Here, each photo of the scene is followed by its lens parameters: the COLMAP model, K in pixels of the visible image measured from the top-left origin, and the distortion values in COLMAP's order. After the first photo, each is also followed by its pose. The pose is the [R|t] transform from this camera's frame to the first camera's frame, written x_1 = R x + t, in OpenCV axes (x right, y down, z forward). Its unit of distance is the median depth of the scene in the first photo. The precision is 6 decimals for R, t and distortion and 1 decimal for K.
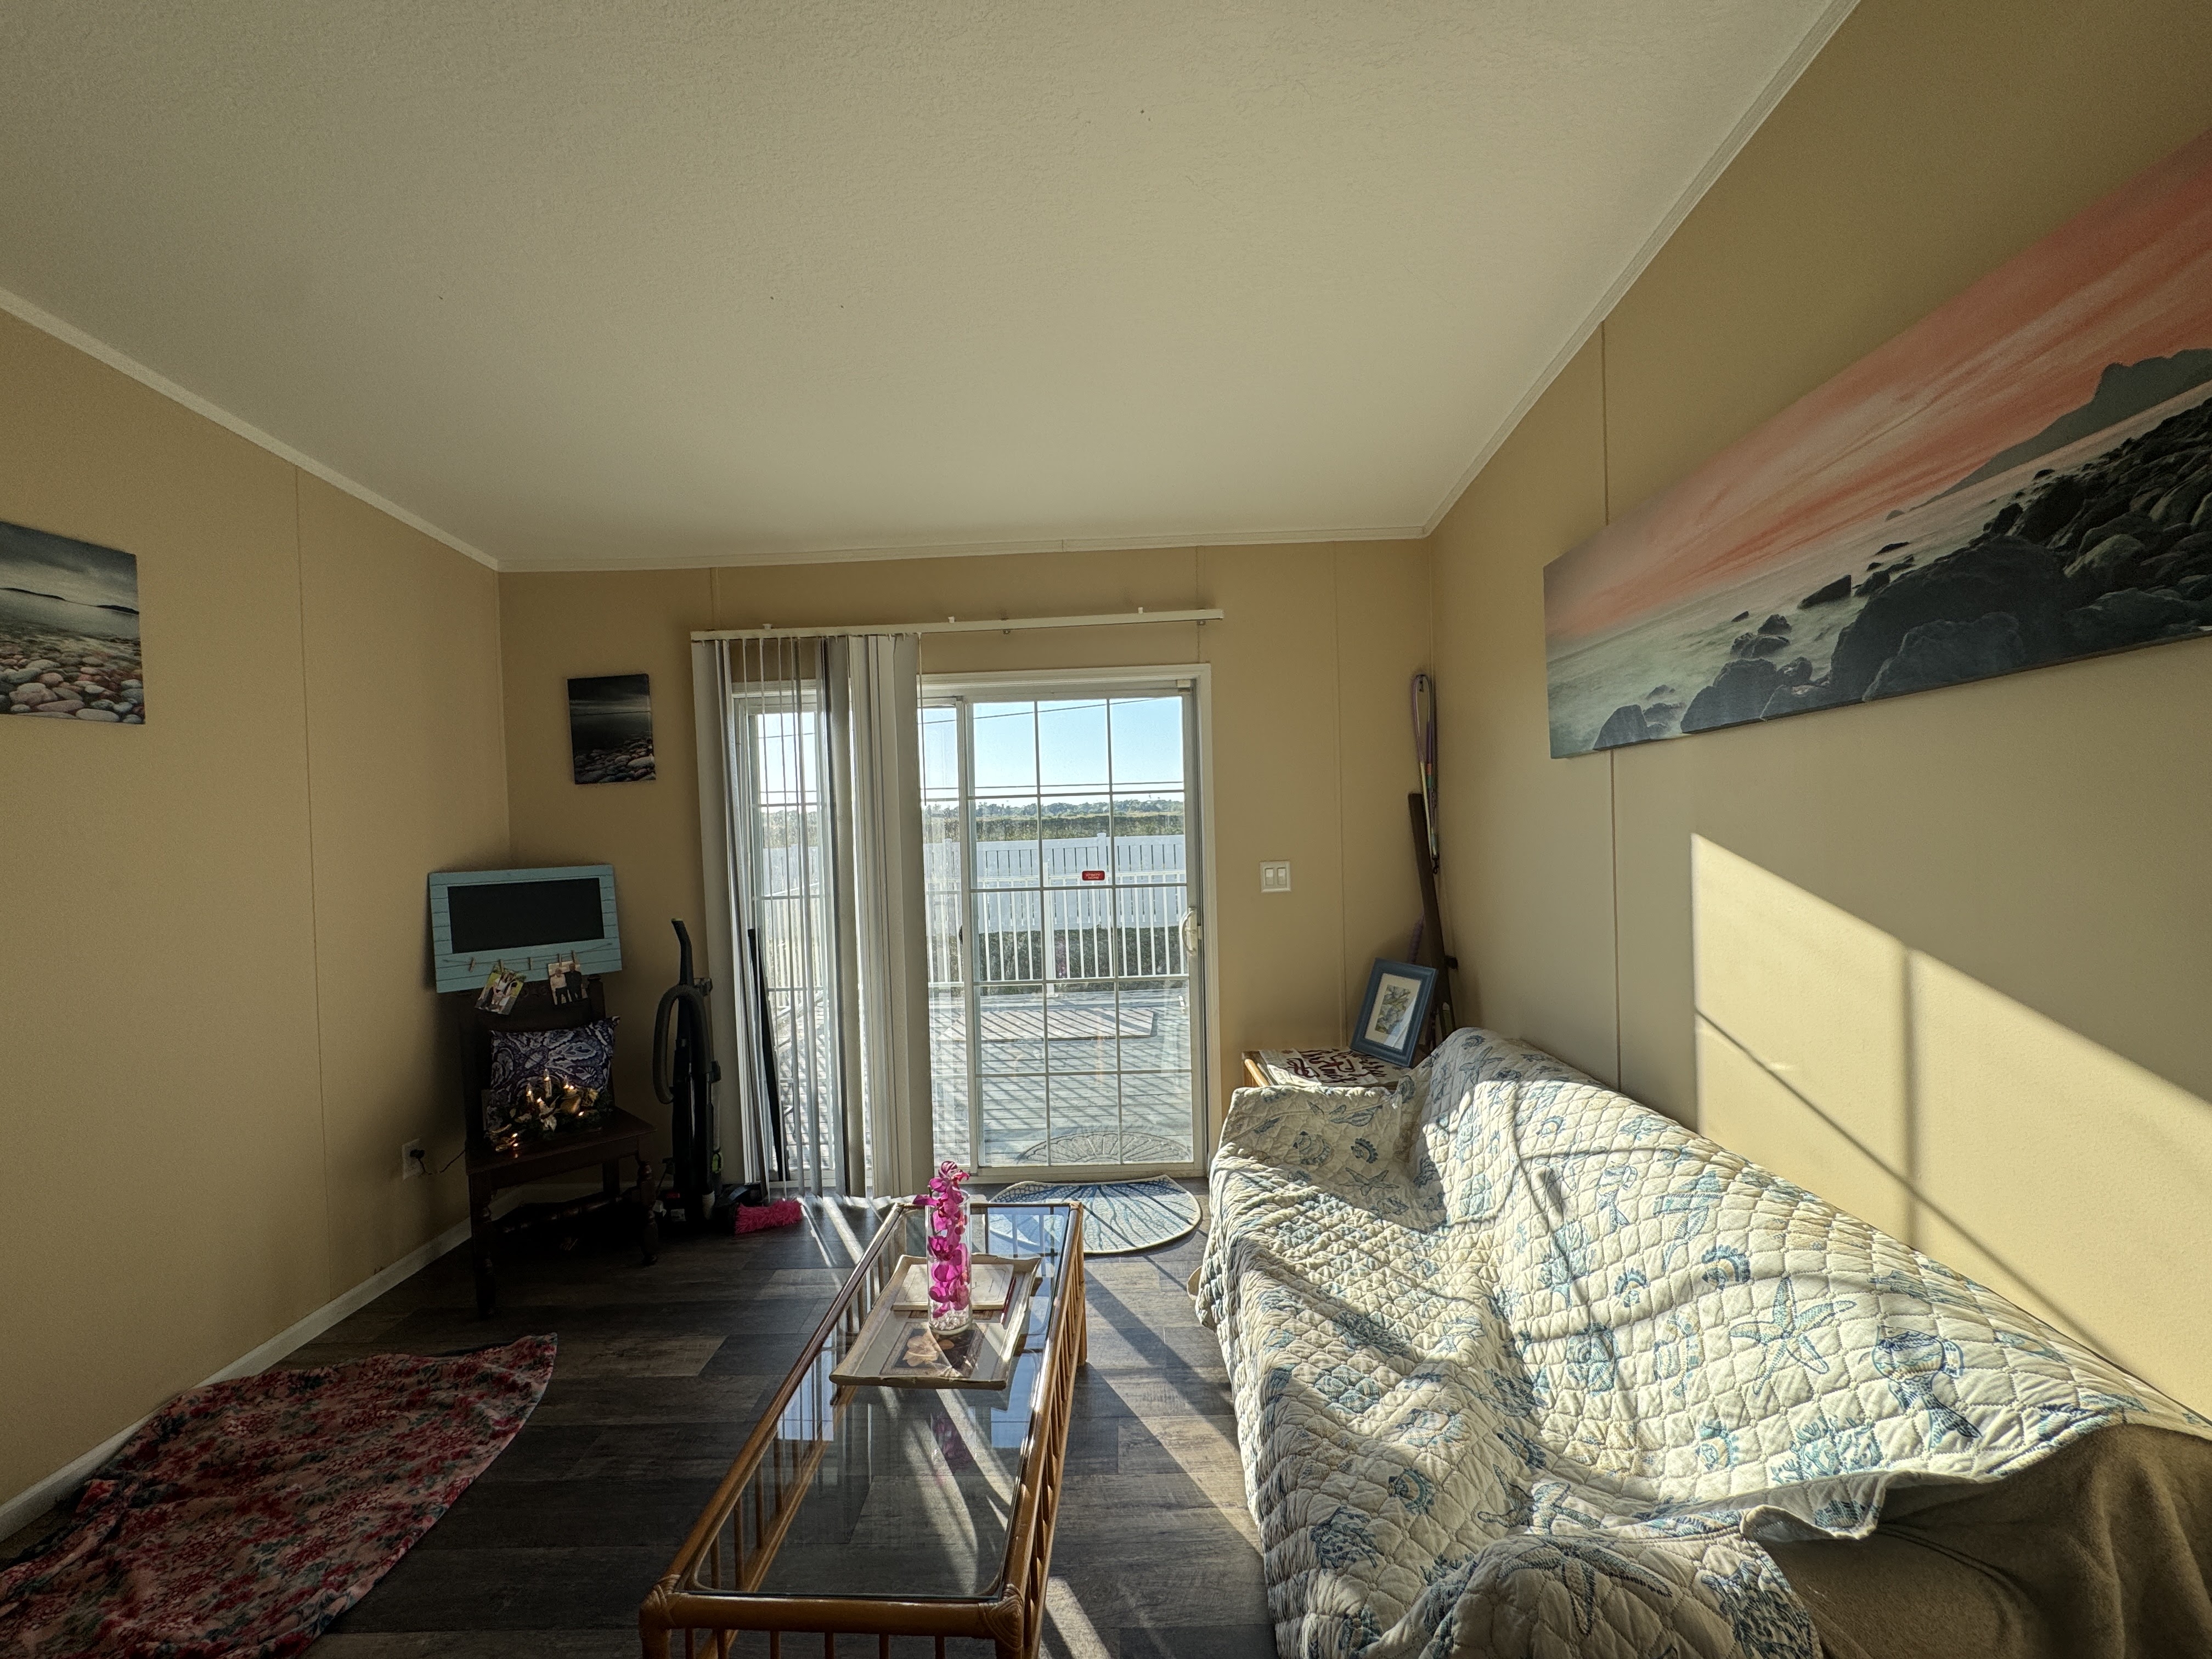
lens RADIAL K [[886.7, 0, 1106.0], [0, 886.7, 829.5], [0, 0, 1]] dist [-0.003058, 0.000656]
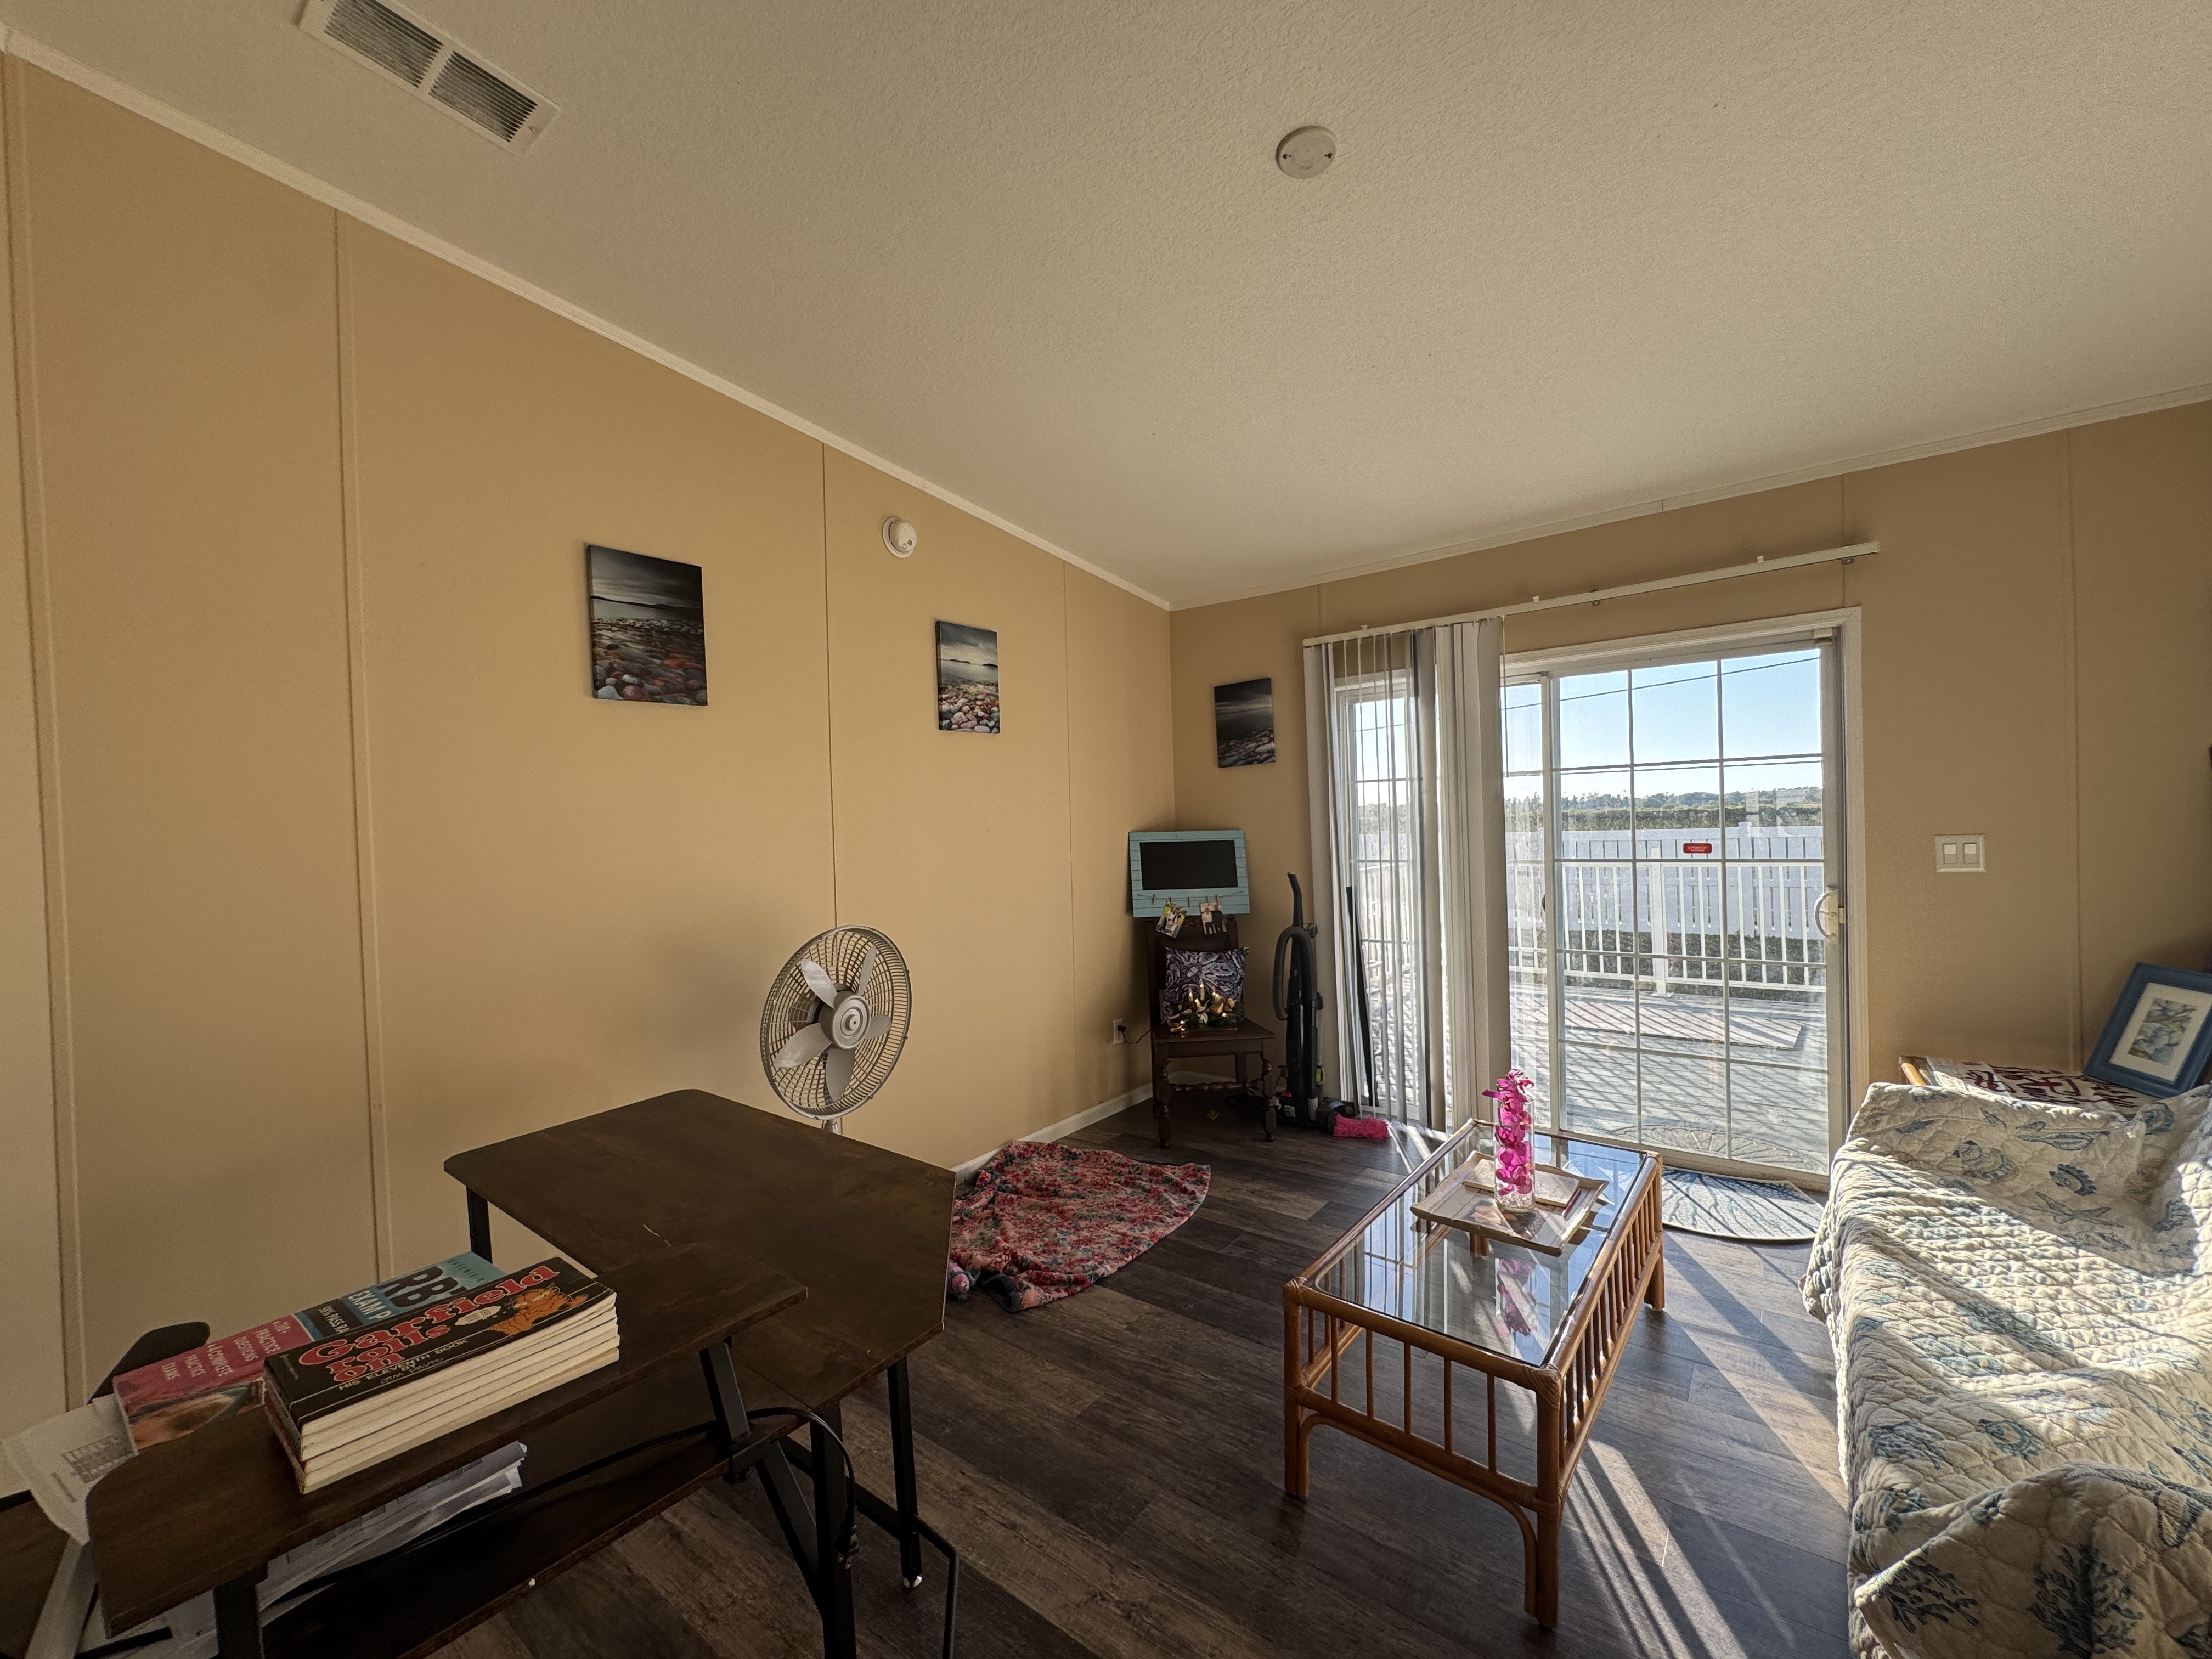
lens RADIAL K [[886.7, 0, 1106.0], [0, 886.7, 829.5], [0, 0, 1]] dist [-0.003058, 0.000656]
pose [[0.801103, 0.011232, -0.598422, 0.054633], [-0.007190, 0.999932, 0.009143, 0.033930], [0.598484, -0.003022, 0.801129, -0.164155]]
